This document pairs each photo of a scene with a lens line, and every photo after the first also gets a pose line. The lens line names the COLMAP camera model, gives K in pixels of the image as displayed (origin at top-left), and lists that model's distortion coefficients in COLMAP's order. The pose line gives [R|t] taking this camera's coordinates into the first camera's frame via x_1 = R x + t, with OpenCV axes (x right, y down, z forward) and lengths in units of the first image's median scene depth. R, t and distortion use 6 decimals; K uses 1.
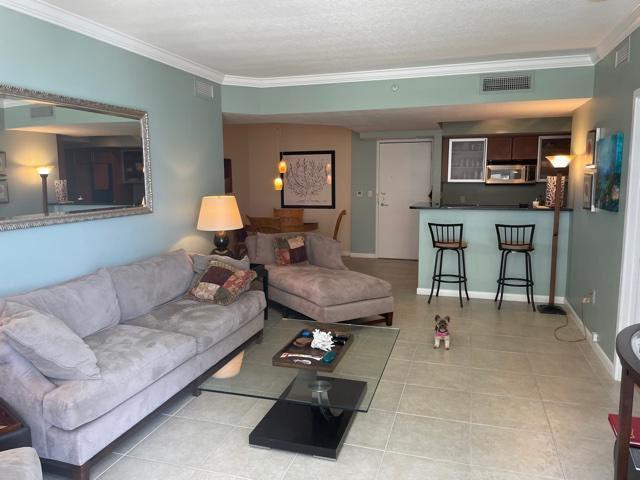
lens RADIAL K [[477.2, 0, 319.2], [0, 477.2, 238.8], [0, 0, 1]] dist [0.004795, -0.001391]
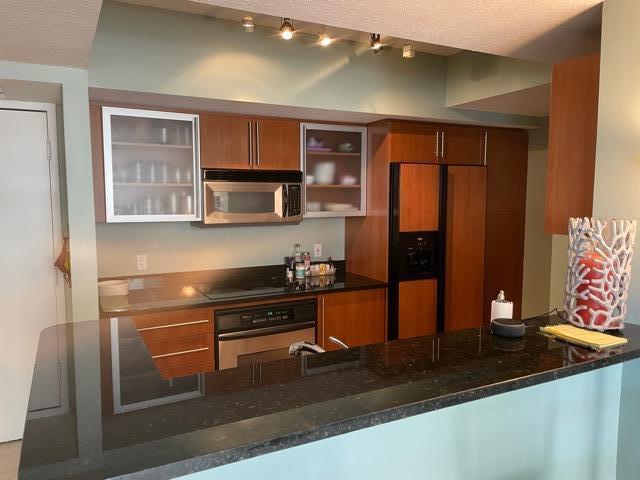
lens RADIAL K [[477.2, 0, 319.4], [0, 477.2, 240.5], [0, 0, 1]] dist [0.004795, -0.001391]
pose [[0.698589, -0.052235, 0.713614, 0.121445], [0.091017, 0.995717, -0.016216, -0.084689], [-0.709711, 0.076280, 0.700351, 0.631354]]
